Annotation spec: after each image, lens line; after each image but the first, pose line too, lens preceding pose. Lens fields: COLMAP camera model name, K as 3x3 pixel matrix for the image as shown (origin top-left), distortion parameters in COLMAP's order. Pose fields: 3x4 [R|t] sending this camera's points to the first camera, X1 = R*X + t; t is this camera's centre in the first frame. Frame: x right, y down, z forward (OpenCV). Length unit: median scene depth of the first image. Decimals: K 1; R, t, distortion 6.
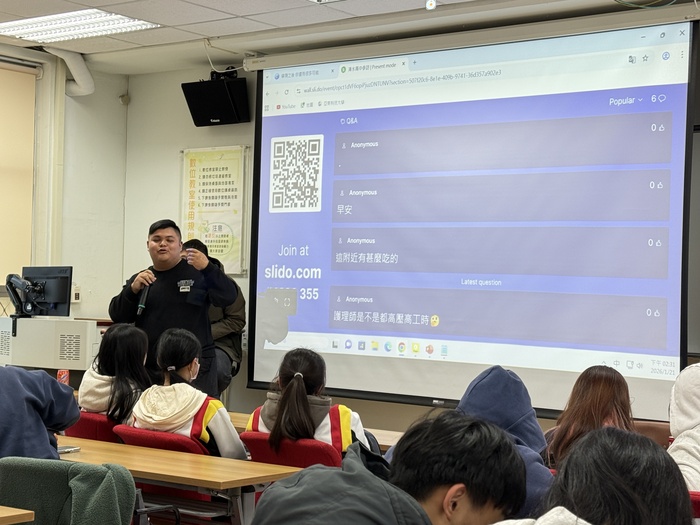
lens RADIAL K [[1267.2, 0, 350.4], [0, 1267.2, 262.8], [0, 0, 1]] dist [0.019817, 0.000000]
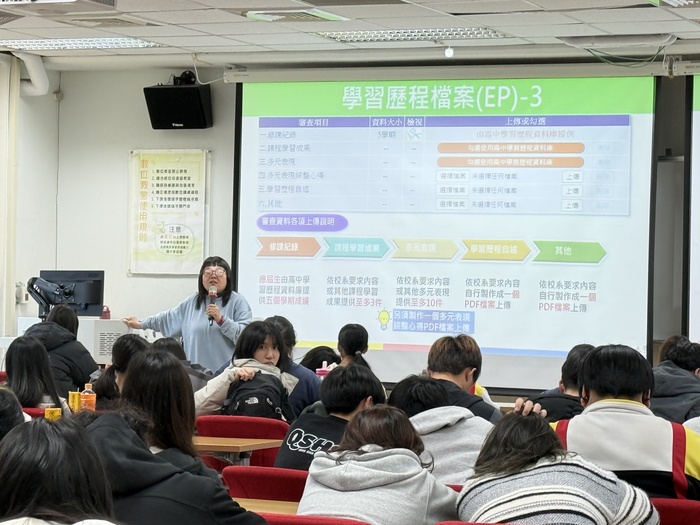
lens RADIAL K [[2119.3, 0, 349.9], [0, 2119.3, 262.7], [0, 0, 1]] dist [-0.031345, 0.000000]
pose [[0.971163, -0.003812, 0.238387, -0.375506], [0.000120, 0.999880, 0.015503, -0.027052], [-0.238418, -0.015027, 0.971046, -0.689158]]
